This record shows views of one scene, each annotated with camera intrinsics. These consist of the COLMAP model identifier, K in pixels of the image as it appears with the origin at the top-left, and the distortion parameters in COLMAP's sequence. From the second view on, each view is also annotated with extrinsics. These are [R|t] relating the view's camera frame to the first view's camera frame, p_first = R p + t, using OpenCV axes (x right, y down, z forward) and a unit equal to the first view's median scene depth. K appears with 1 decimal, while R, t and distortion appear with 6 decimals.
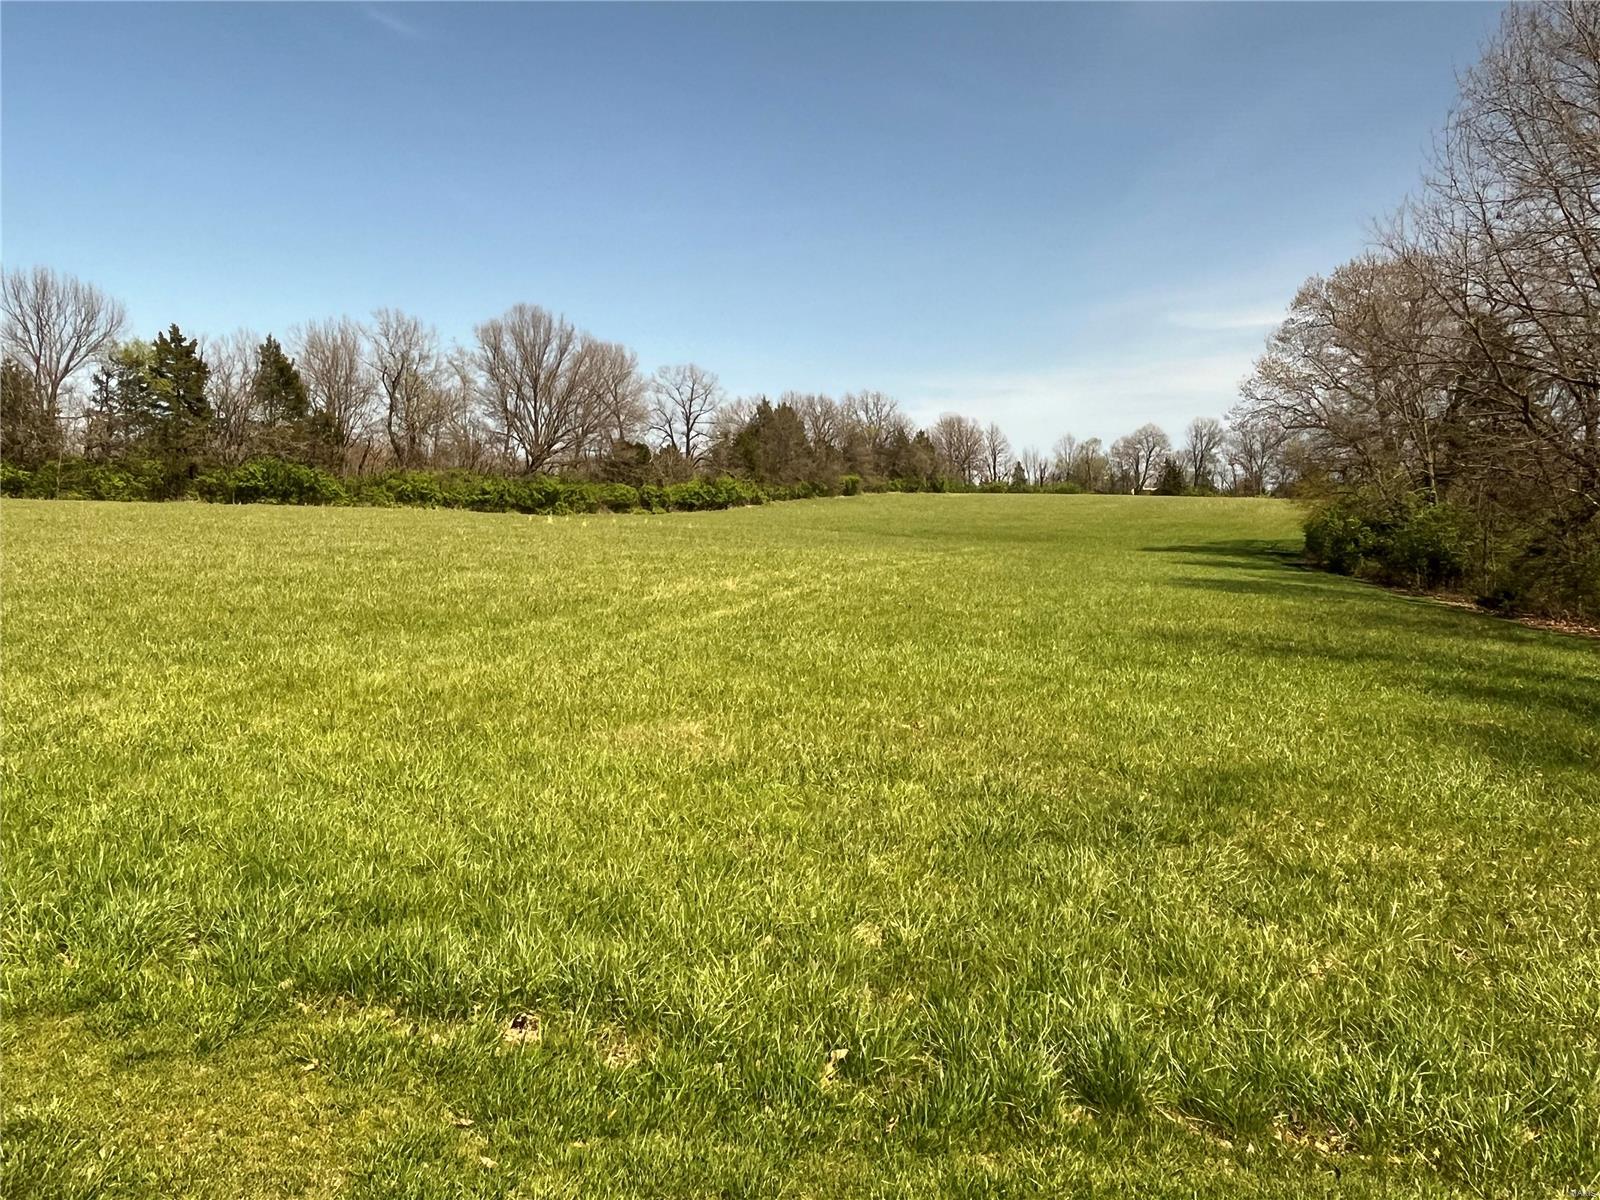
lens RADIAL K [[1156.1, 0, 798.6], [0, 1156.1, 595.5], [0, 0, 1]] dist [0.000462, -0.007063]
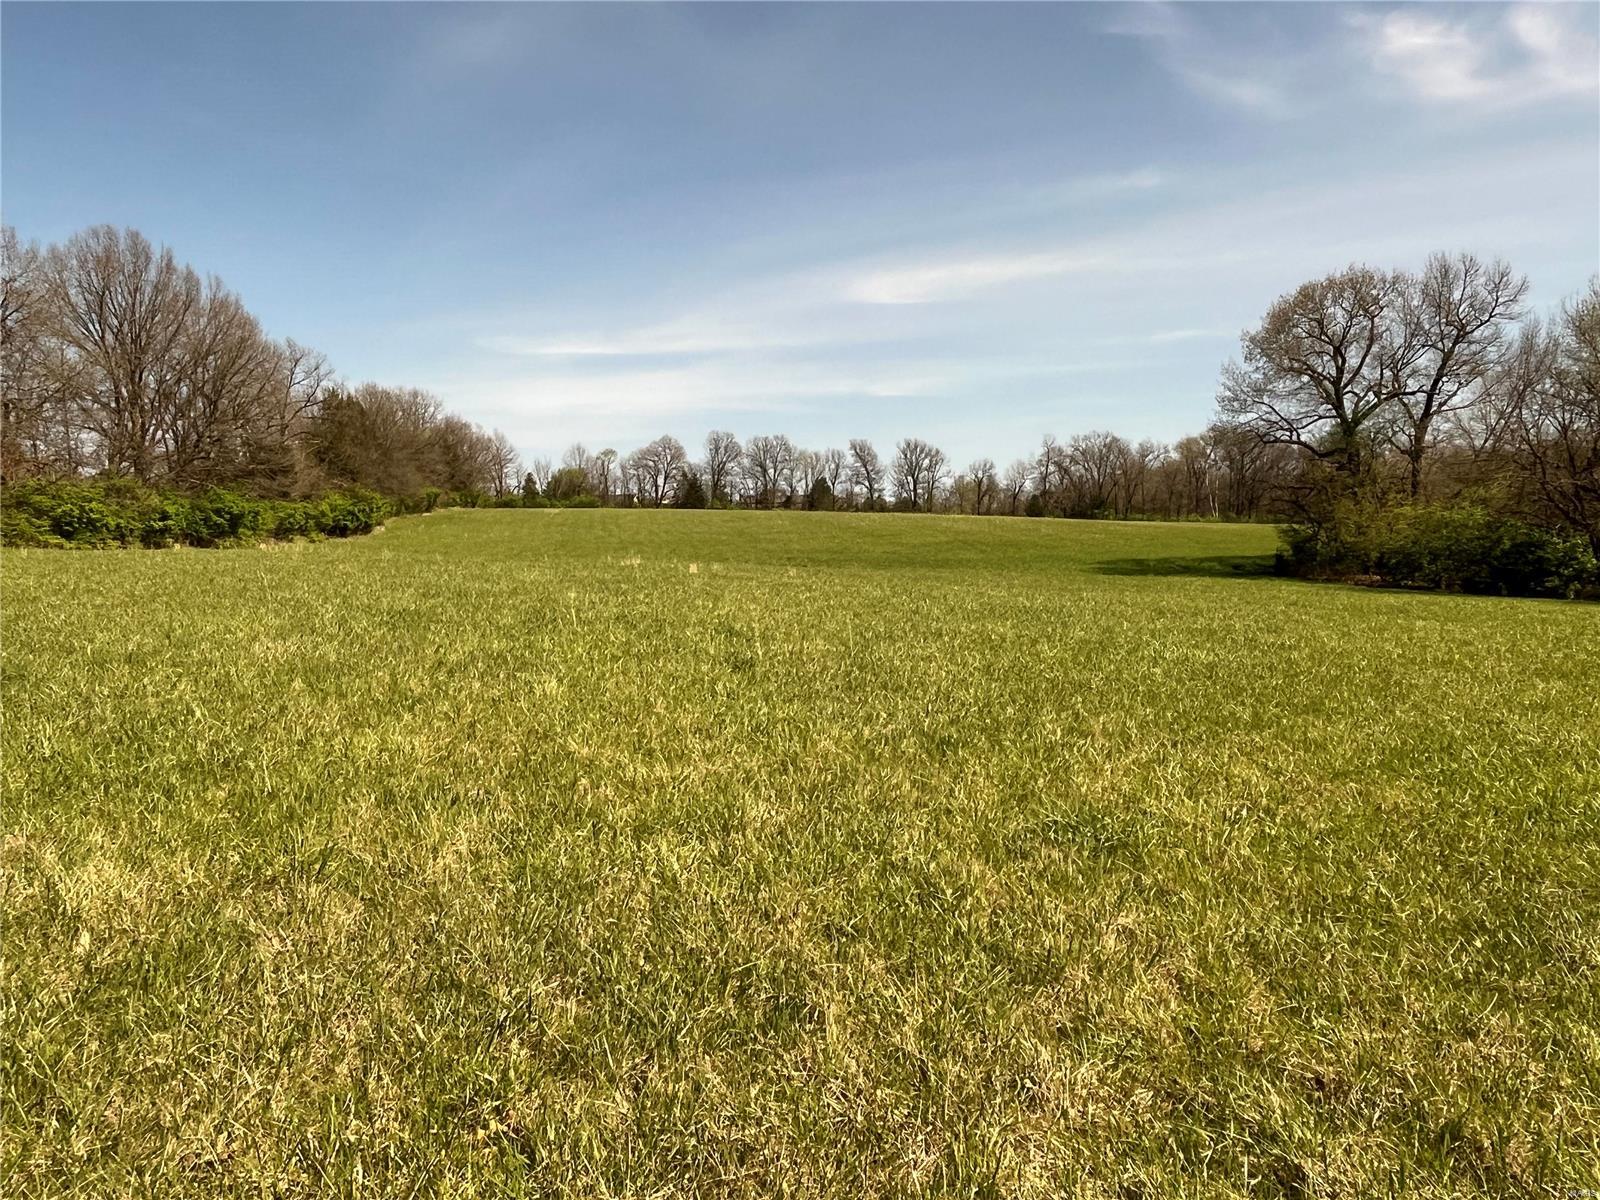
lens RADIAL K [[1156.1, 0, 800.4], [0, 1156.1, 599.2], [0, 0, 1]] dist [0.000462, -0.007063]
pose [[0.844992, -0.047317, 0.532682, -0.257912], [0.050622, 0.998682, 0.008410, -0.026302], [-0.532378, 0.019859, 0.846274, 0.236117]]
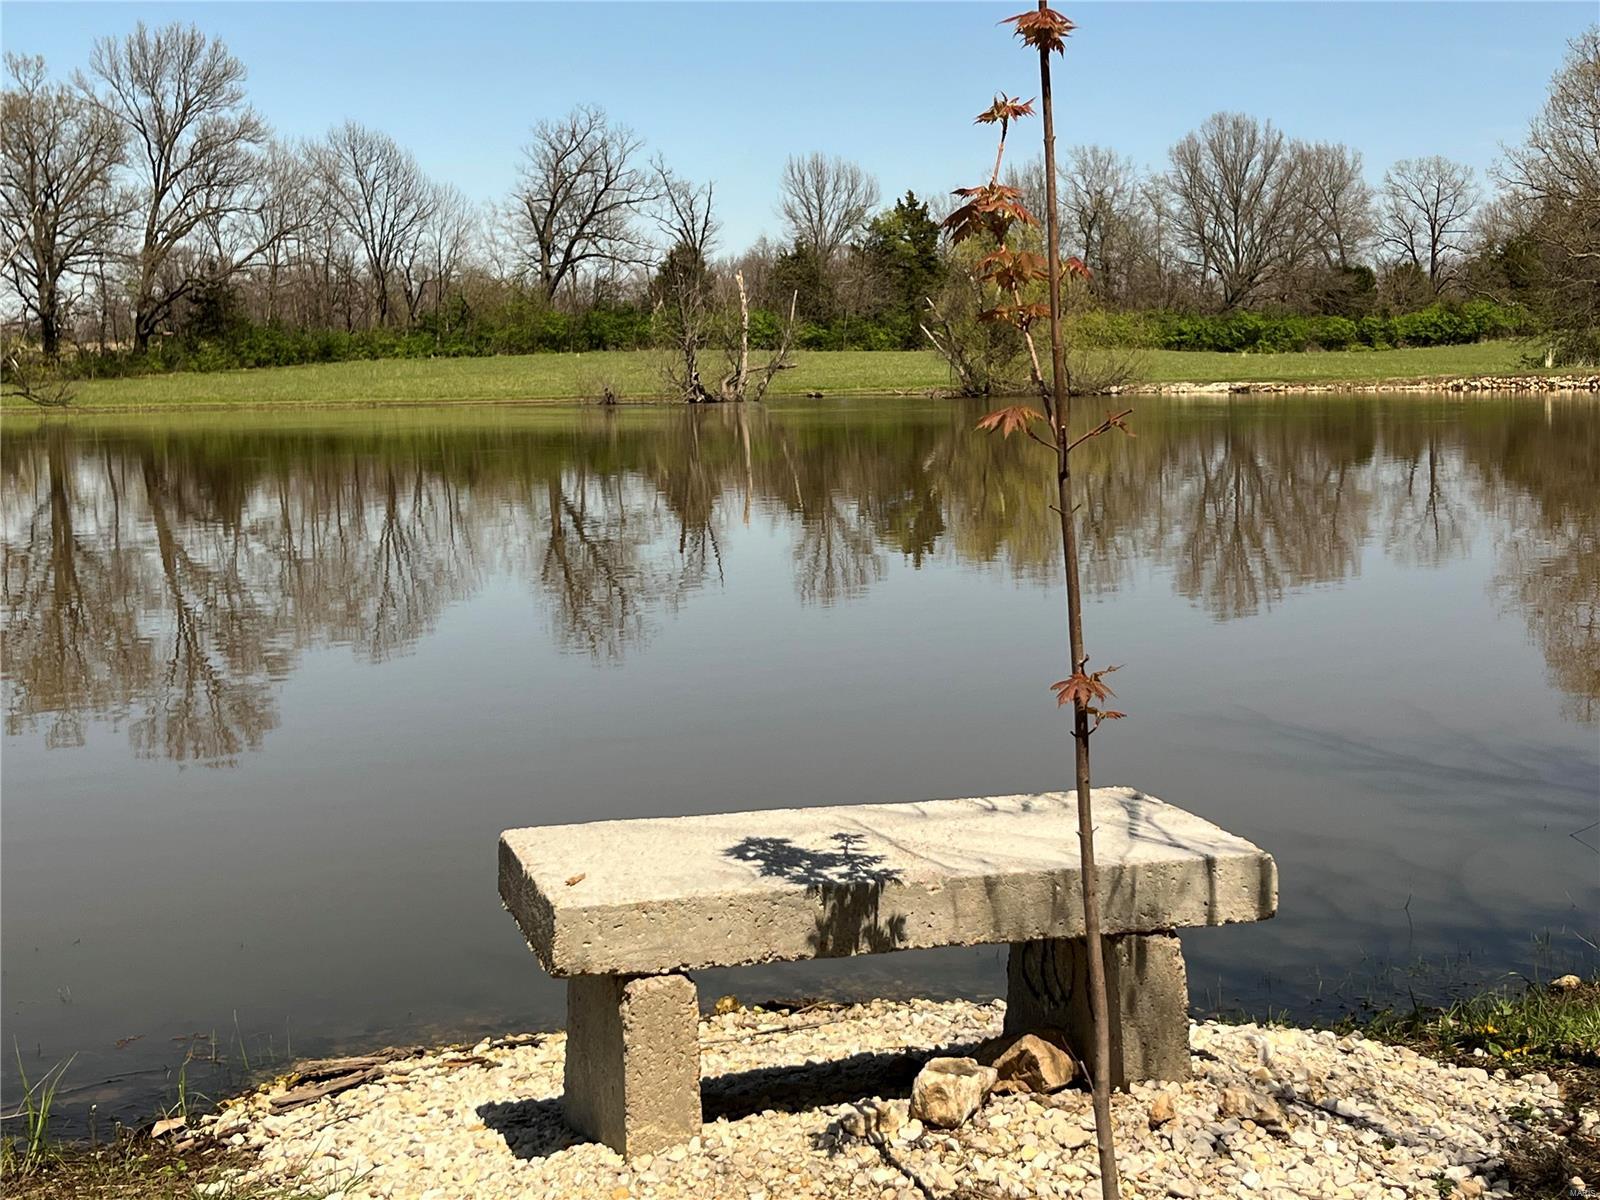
lens RADIAL K [[2356.8, 0, 806.2], [0, 2356.8, 606.0], [0, 0, 1]] dist [0.063284, 0.000000]
pose [[0.918100, 0.012156, -0.396162, 0.179921], [-0.000465, 0.999562, 0.029593, 0.064359], [0.396348, -0.026985, 0.917704, -0.752911]]
